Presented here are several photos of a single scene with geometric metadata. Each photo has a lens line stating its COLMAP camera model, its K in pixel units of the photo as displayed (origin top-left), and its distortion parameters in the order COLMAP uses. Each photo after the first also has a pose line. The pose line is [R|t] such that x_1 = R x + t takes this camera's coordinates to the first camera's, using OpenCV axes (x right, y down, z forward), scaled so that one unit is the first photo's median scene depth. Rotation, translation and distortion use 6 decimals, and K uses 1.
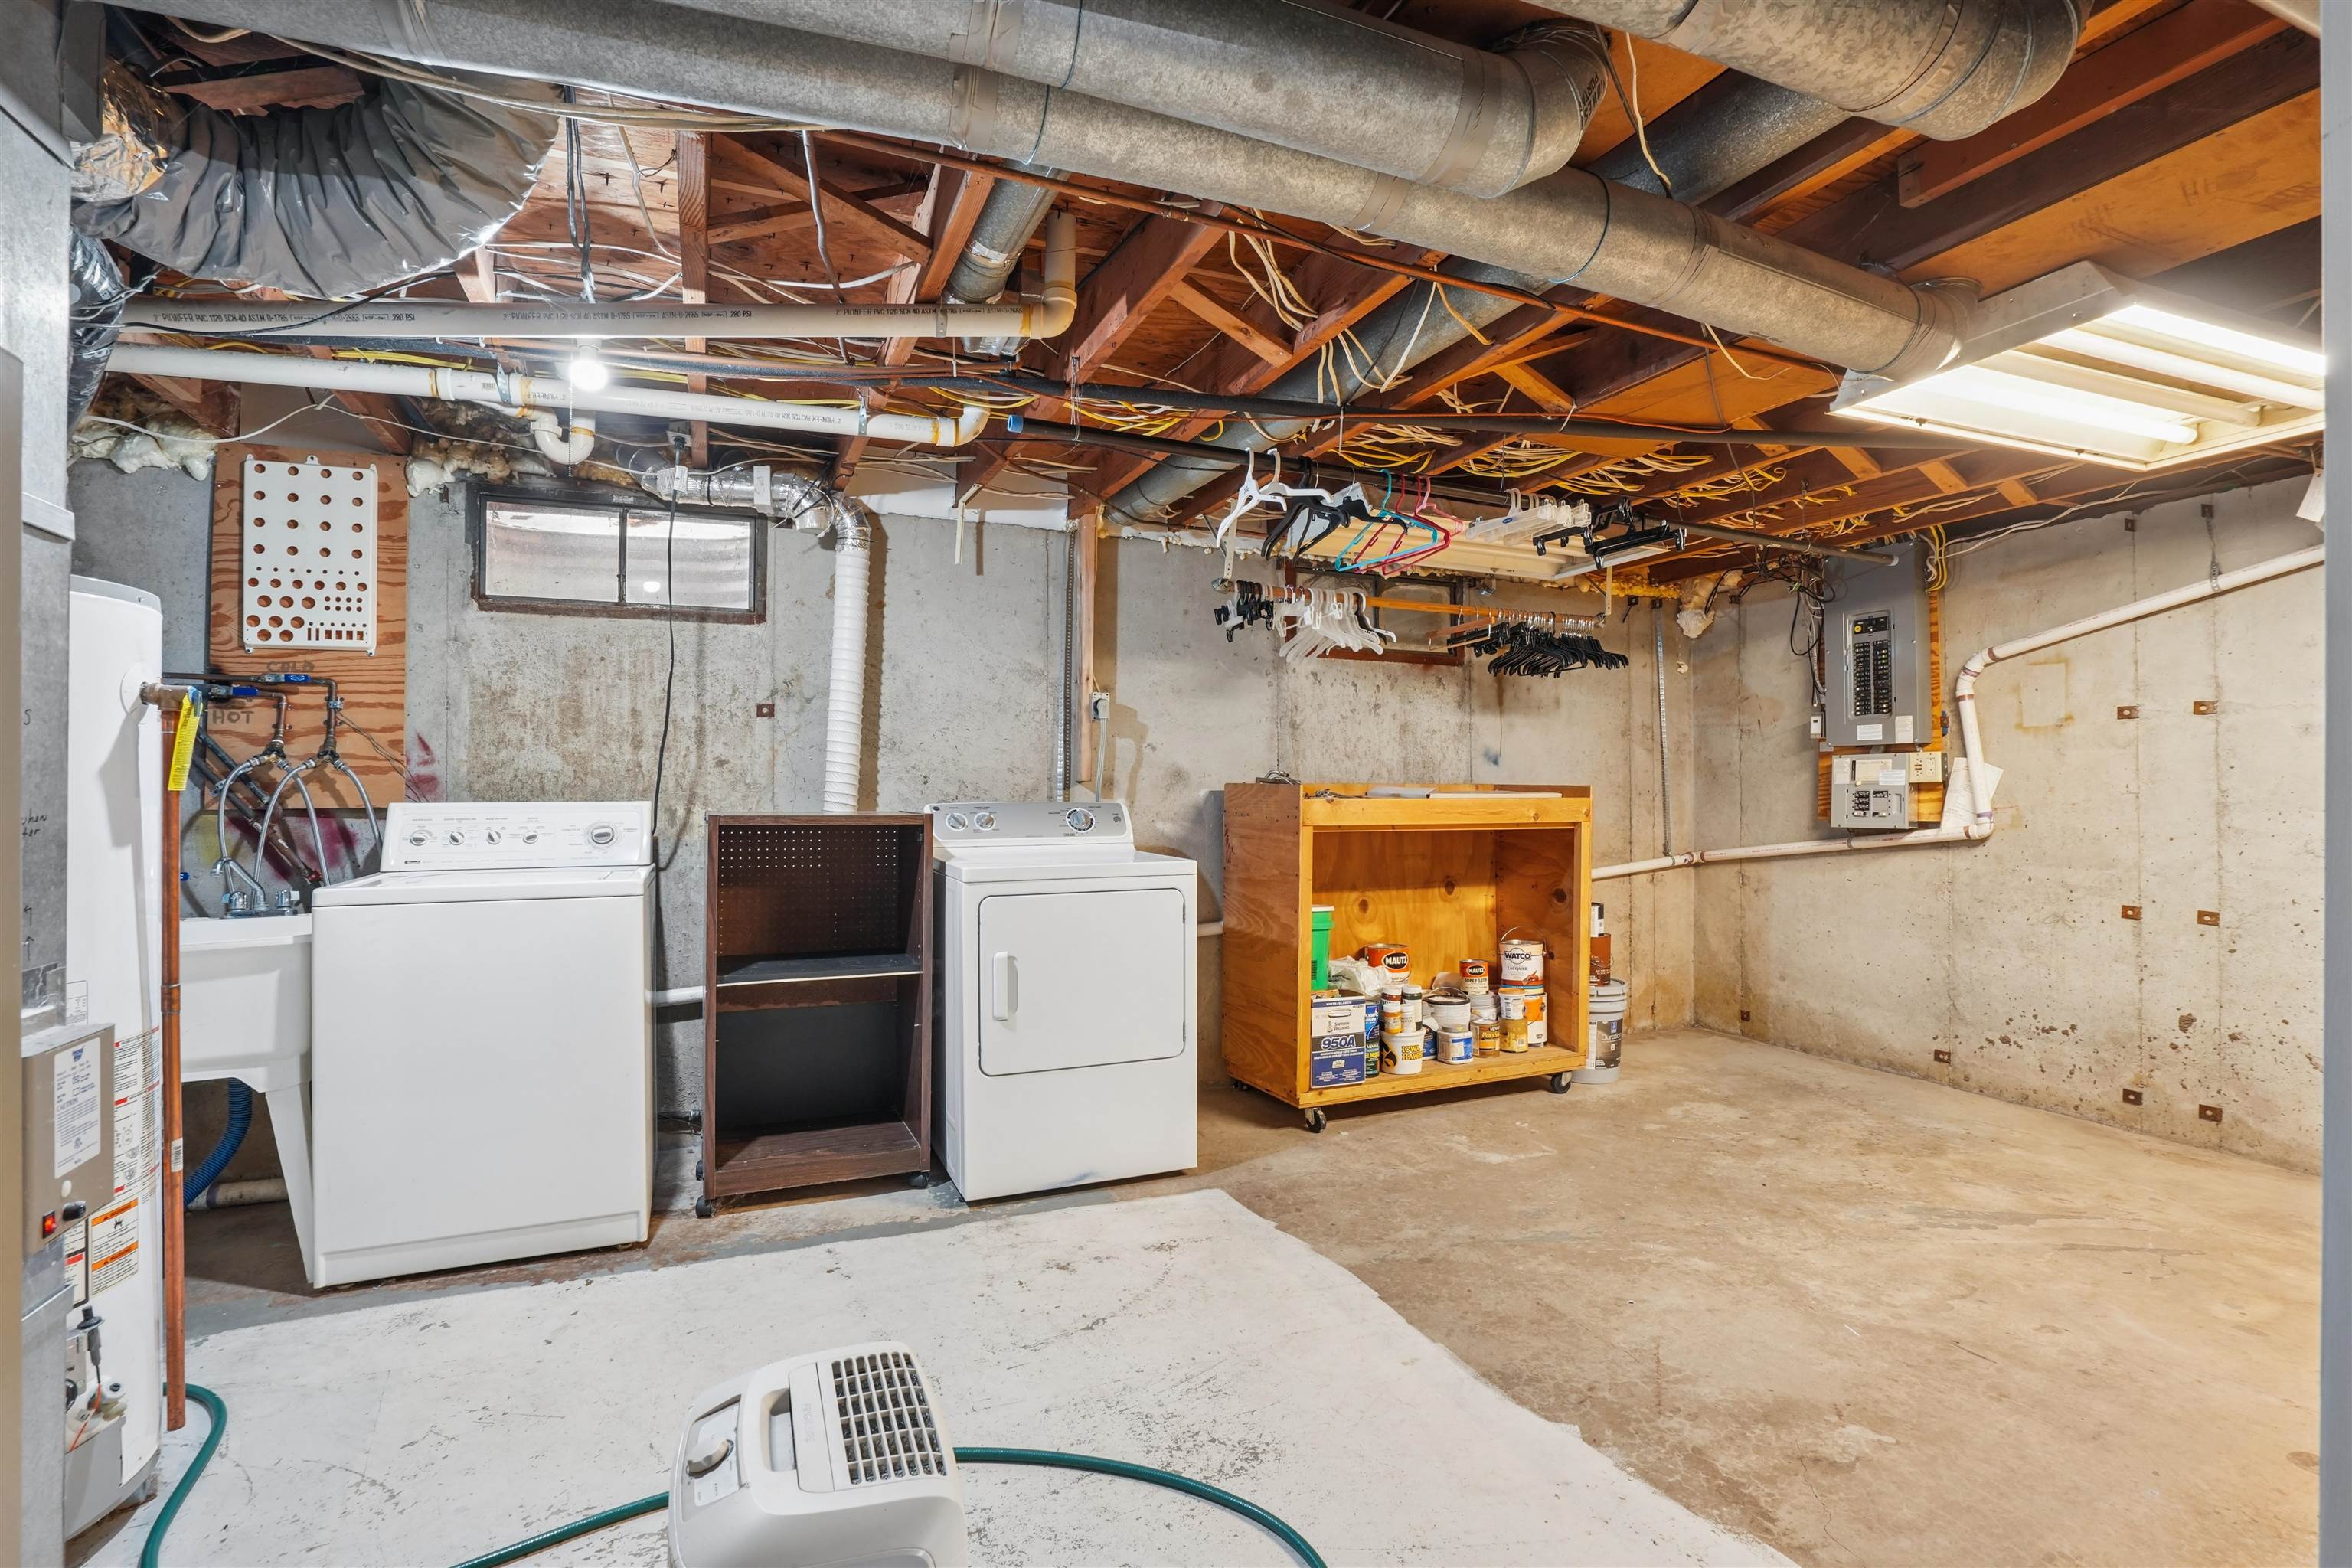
lens RADIAL K [[1088.2, 0, 1176.7], [0, 1088.2, 786.8], [0, 0, 1]] dist [-0.027278, 0.009814]
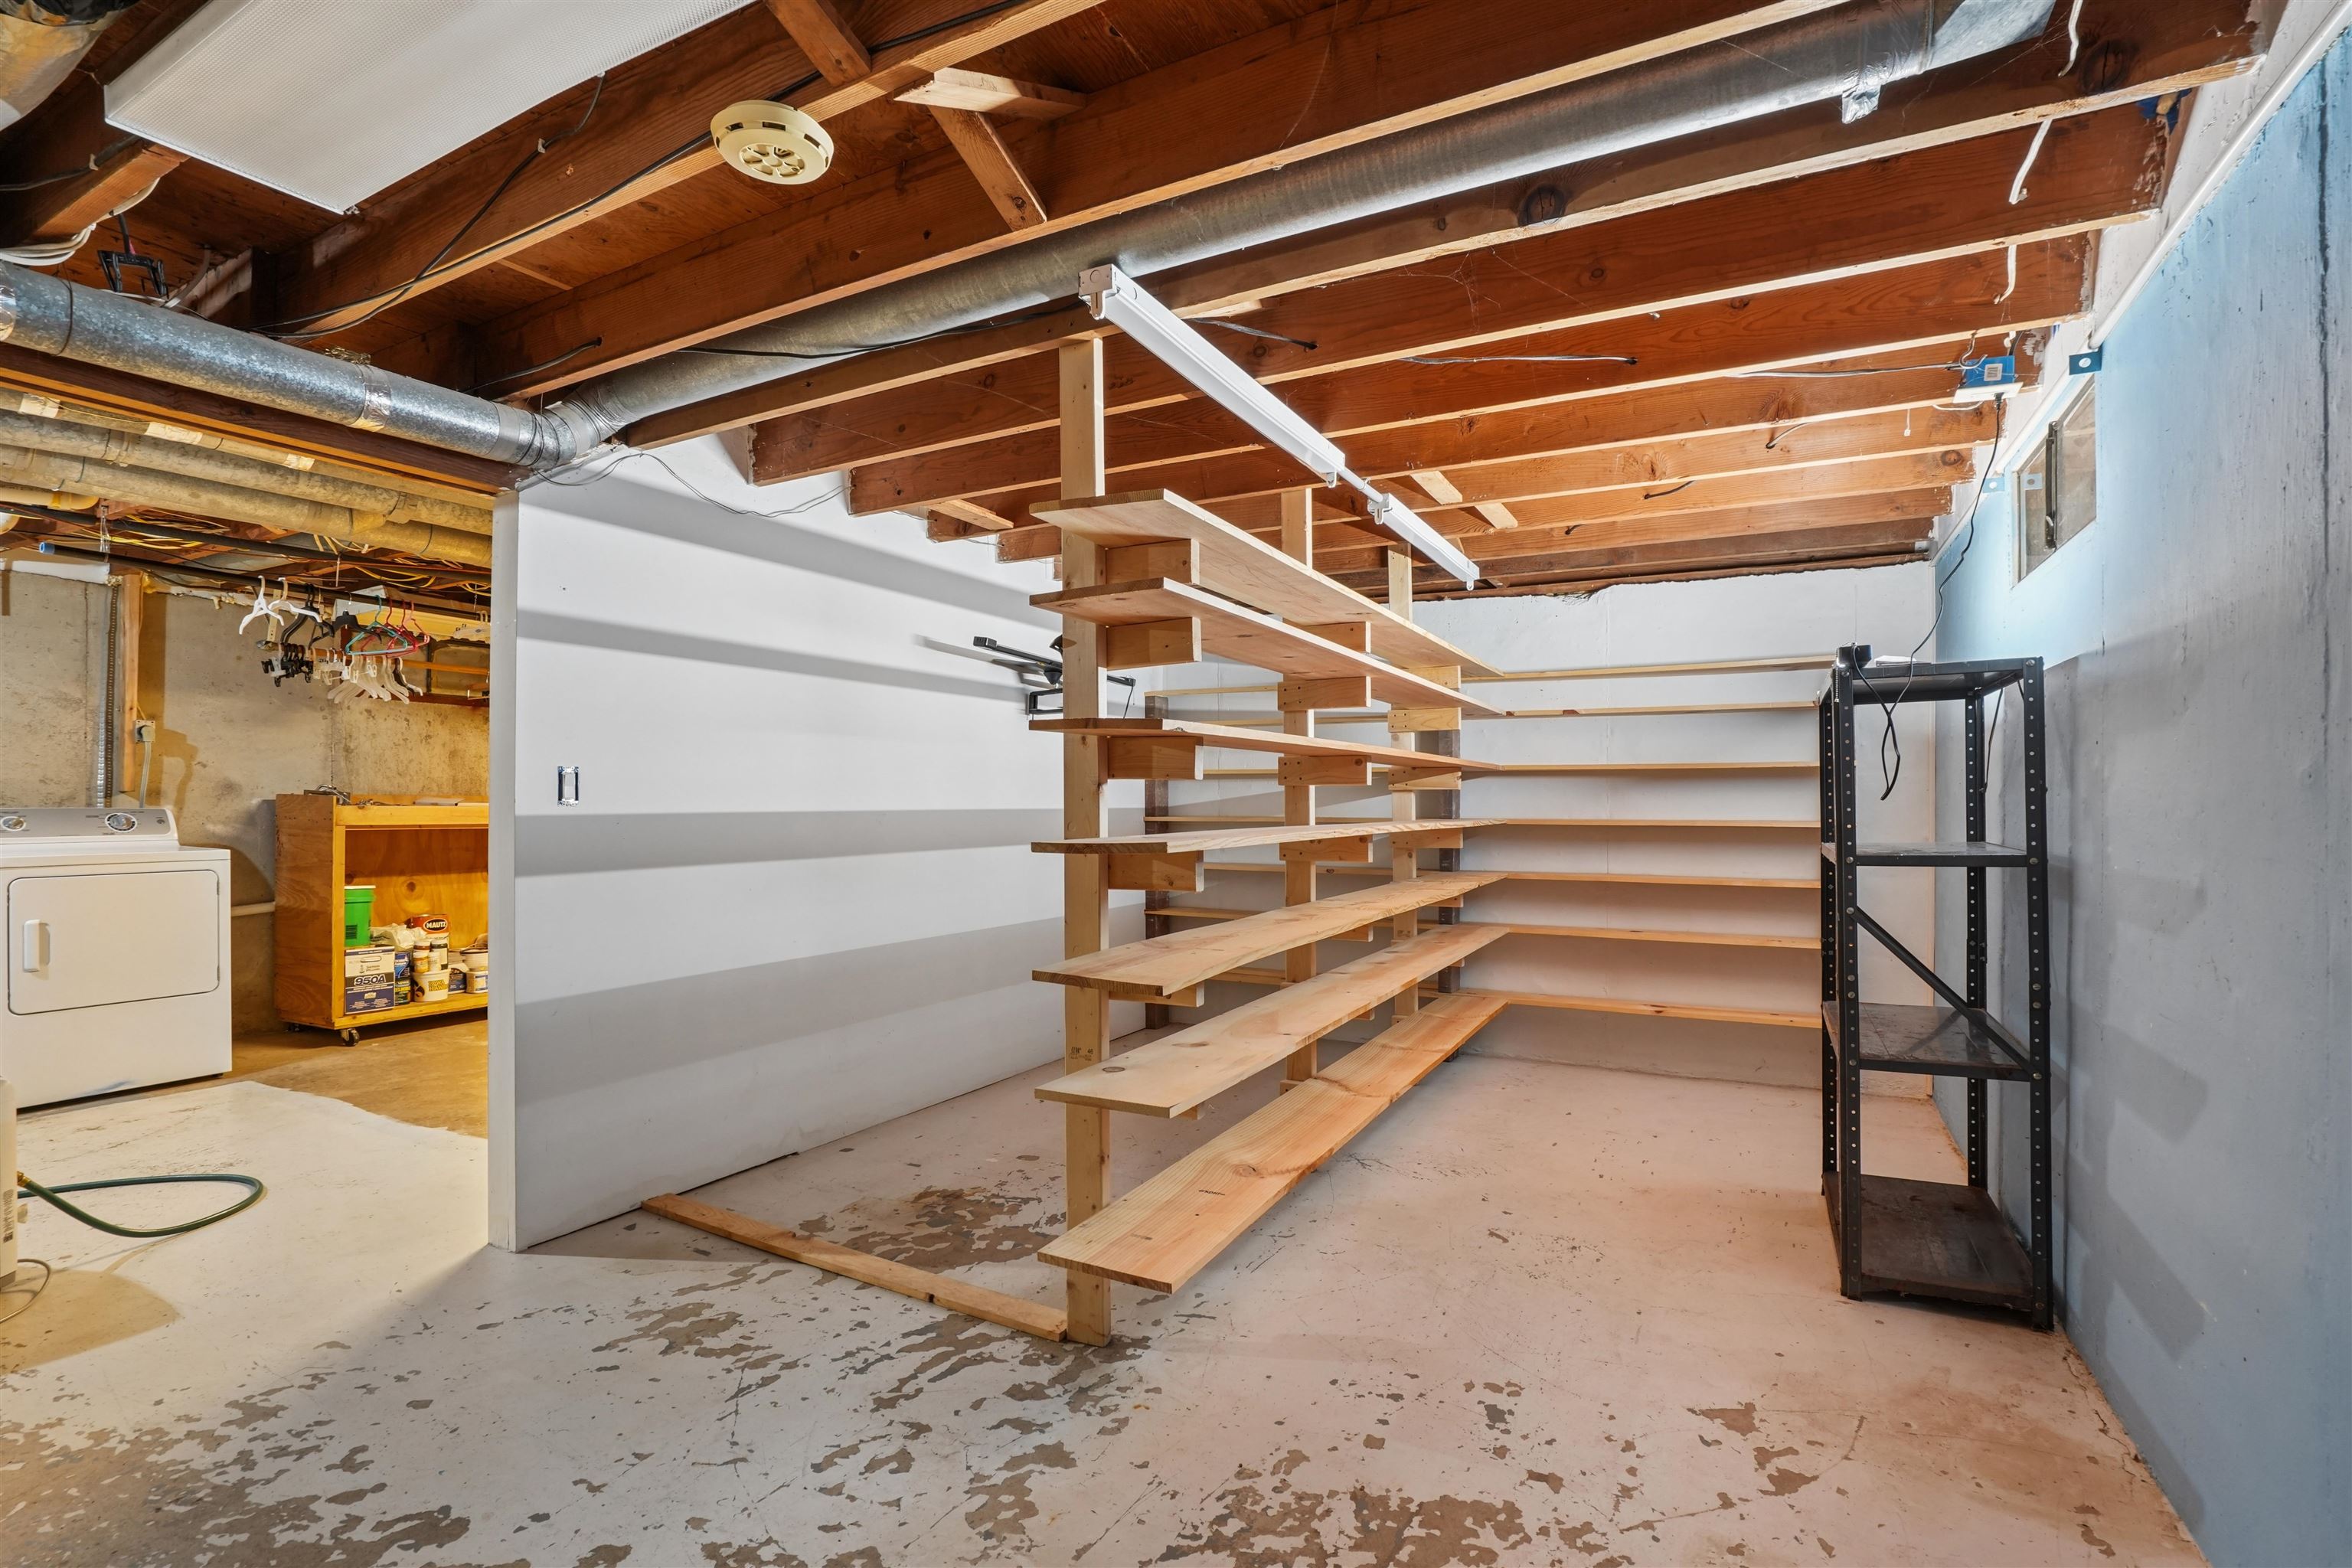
lens RADIAL K [[1088.2, 0, 1155.9], [0, 1088.2, 808.0], [0, 0, 1]] dist [-0.027278, 0.009814]
pose [[0.794233, 0.002758, 0.607608, 0.104001], [-0.008777, 0.999937, 0.006933, -0.004807], [-0.607550, -0.010839, 0.794207, -0.669437]]
